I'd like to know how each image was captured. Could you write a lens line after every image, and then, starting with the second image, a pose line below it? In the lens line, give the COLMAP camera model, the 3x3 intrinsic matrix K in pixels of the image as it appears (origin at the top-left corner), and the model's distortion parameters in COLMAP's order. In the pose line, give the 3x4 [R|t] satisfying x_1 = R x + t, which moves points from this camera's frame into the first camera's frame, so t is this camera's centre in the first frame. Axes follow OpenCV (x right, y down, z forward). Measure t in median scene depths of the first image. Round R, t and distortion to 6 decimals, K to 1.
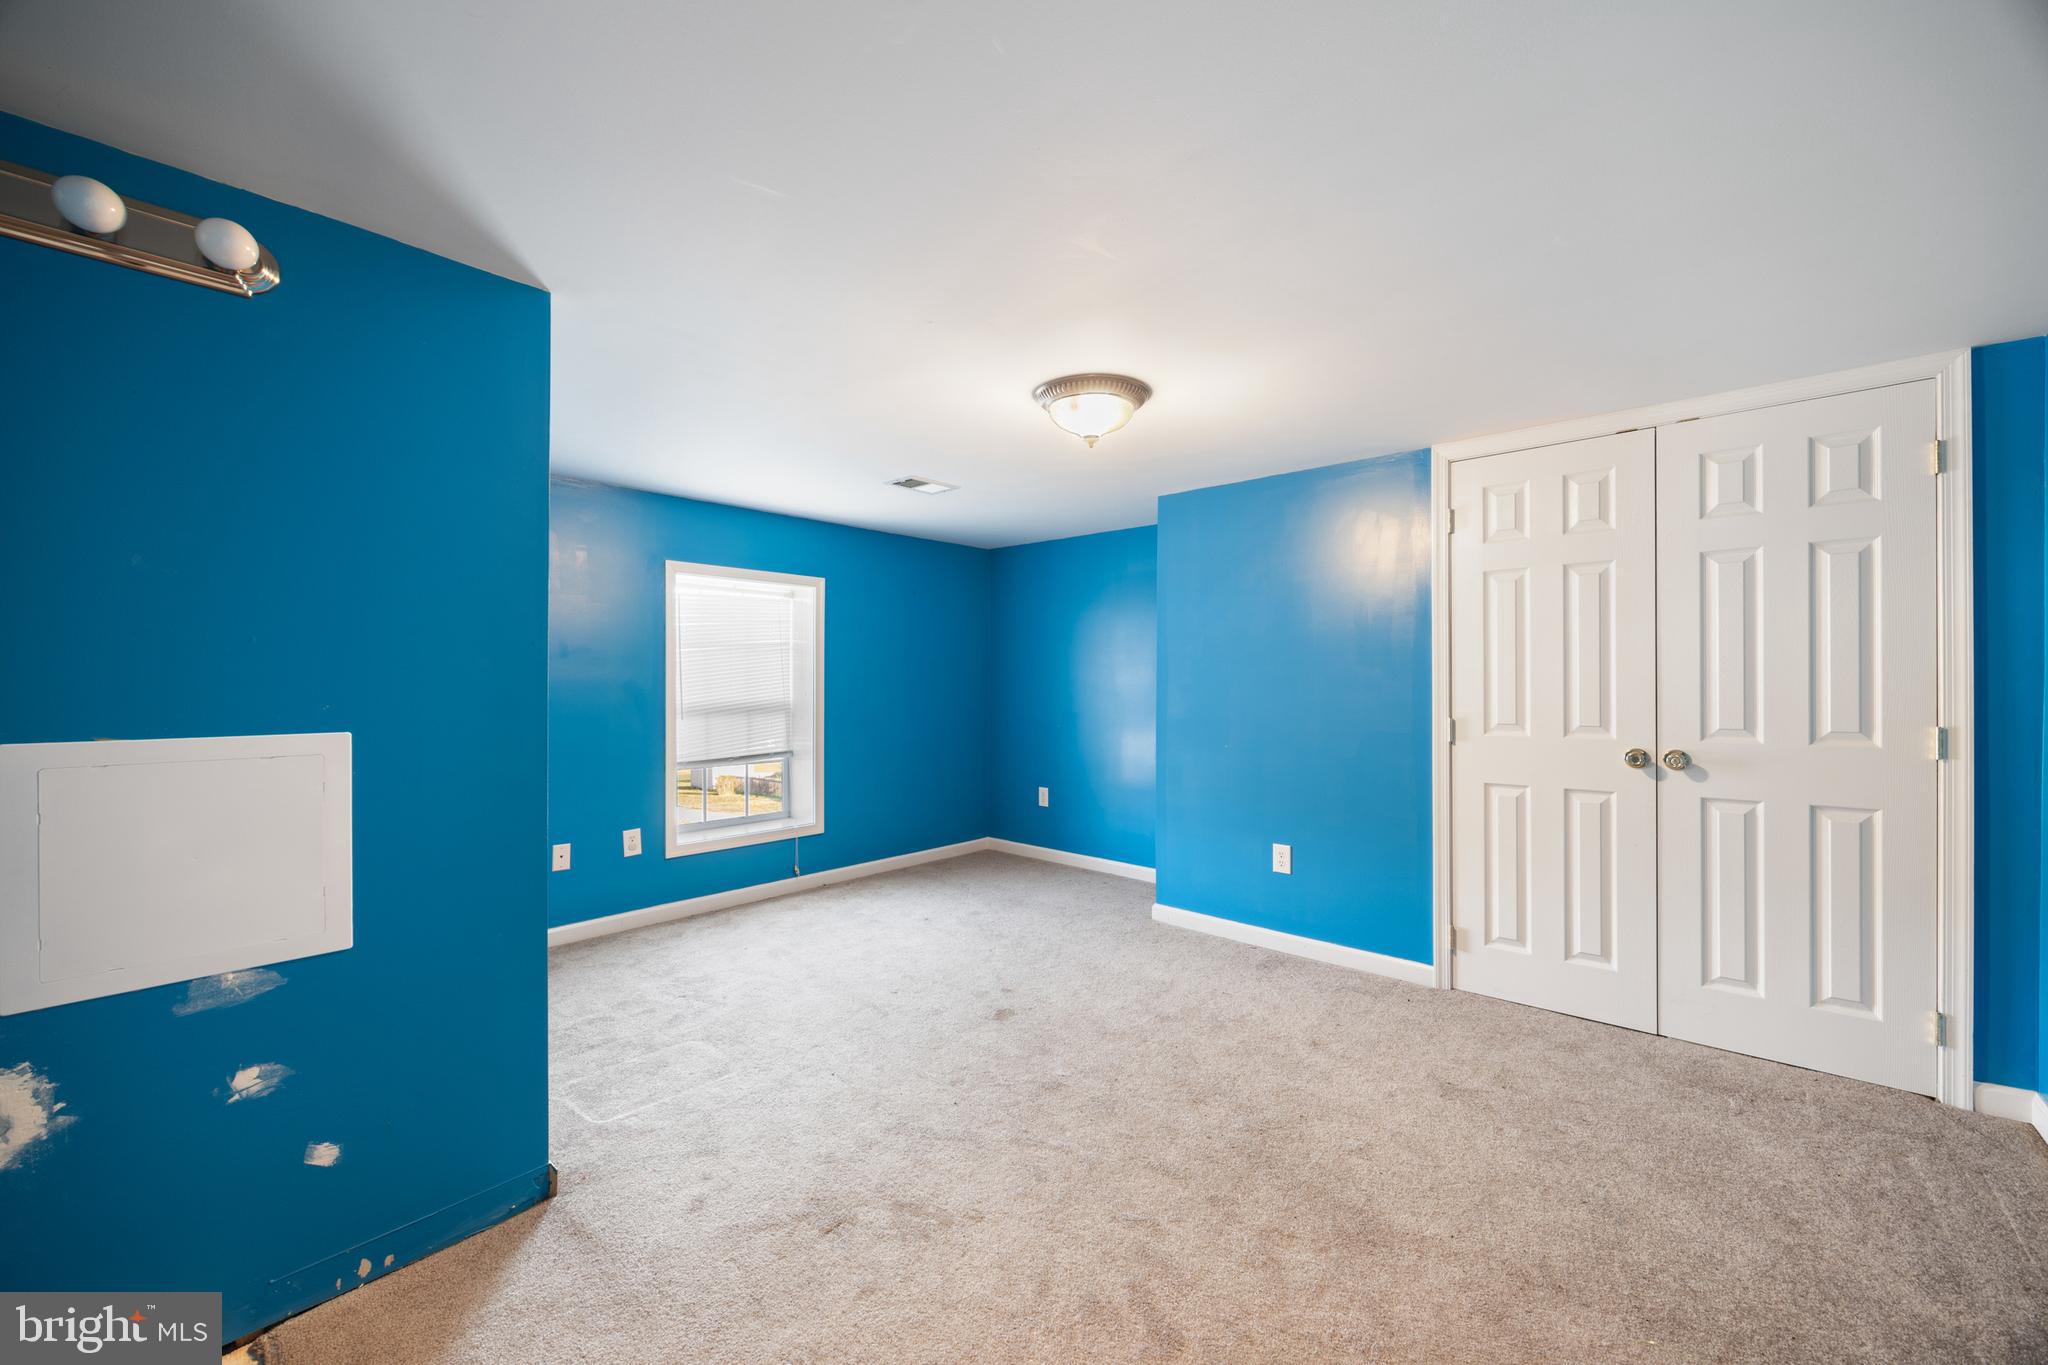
lens RADIAL K [[802.4, 0, 1031.4], [0, 802.4, 685.8], [0, 0, 1]] dist [-0.000918, 0.000170]
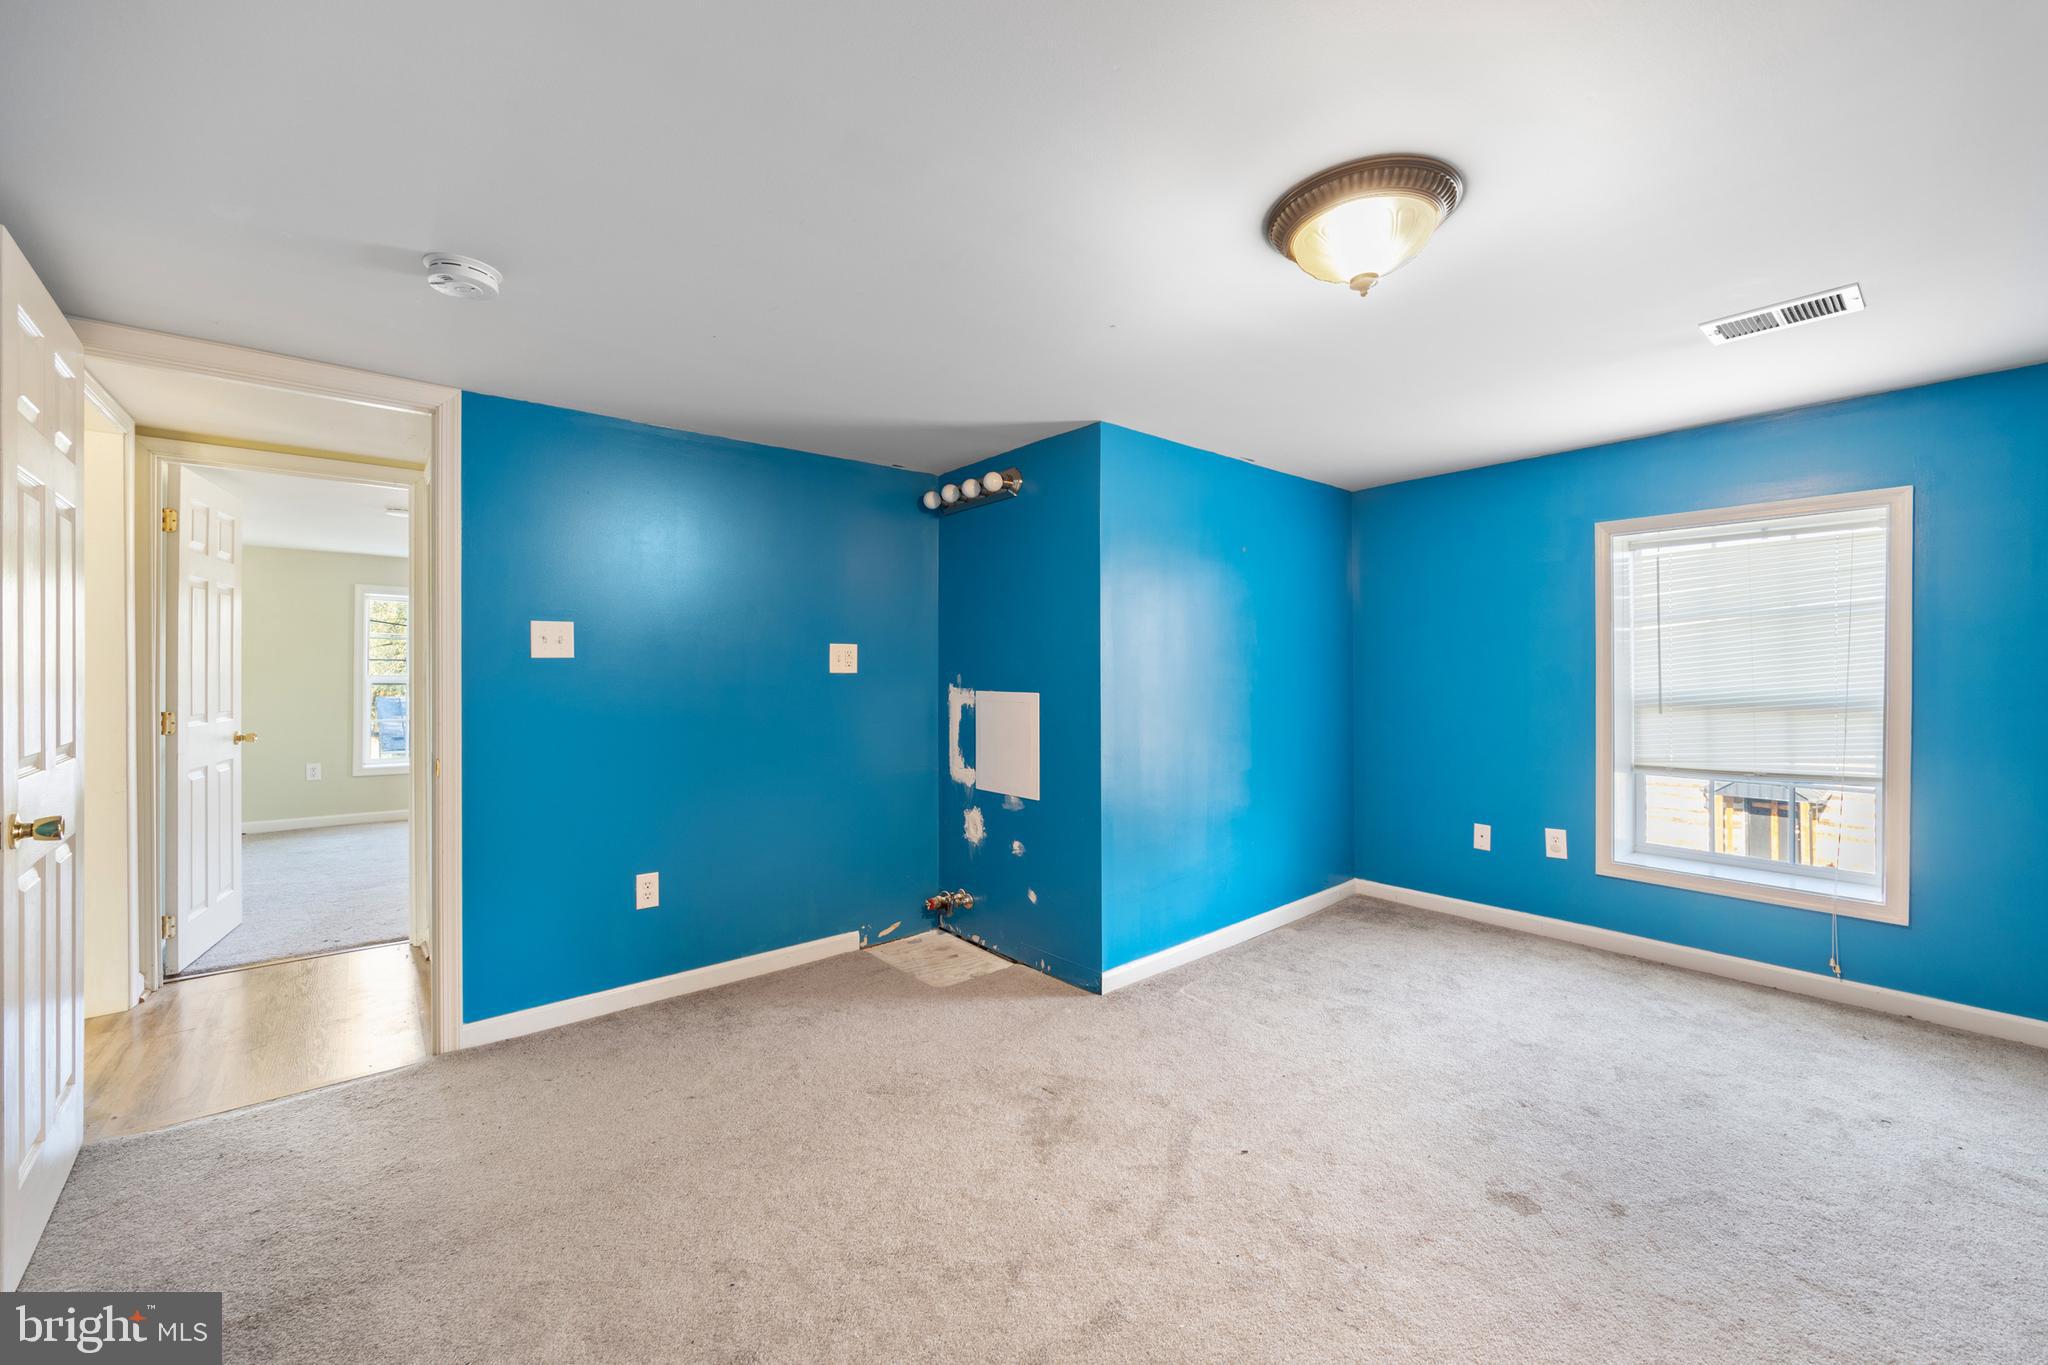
lens RADIAL K [[802.4, 0, 1032.6], [0, 802.4, 667.4], [0, 0, 1]] dist [-0.000918, 0.000170]
pose [[-0.155726, 0.000169, -0.987800, 0.548874], [-0.001955, 0.999998, 0.000480, -0.002878], [0.987798, 0.002006, -0.155725, 0.626970]]
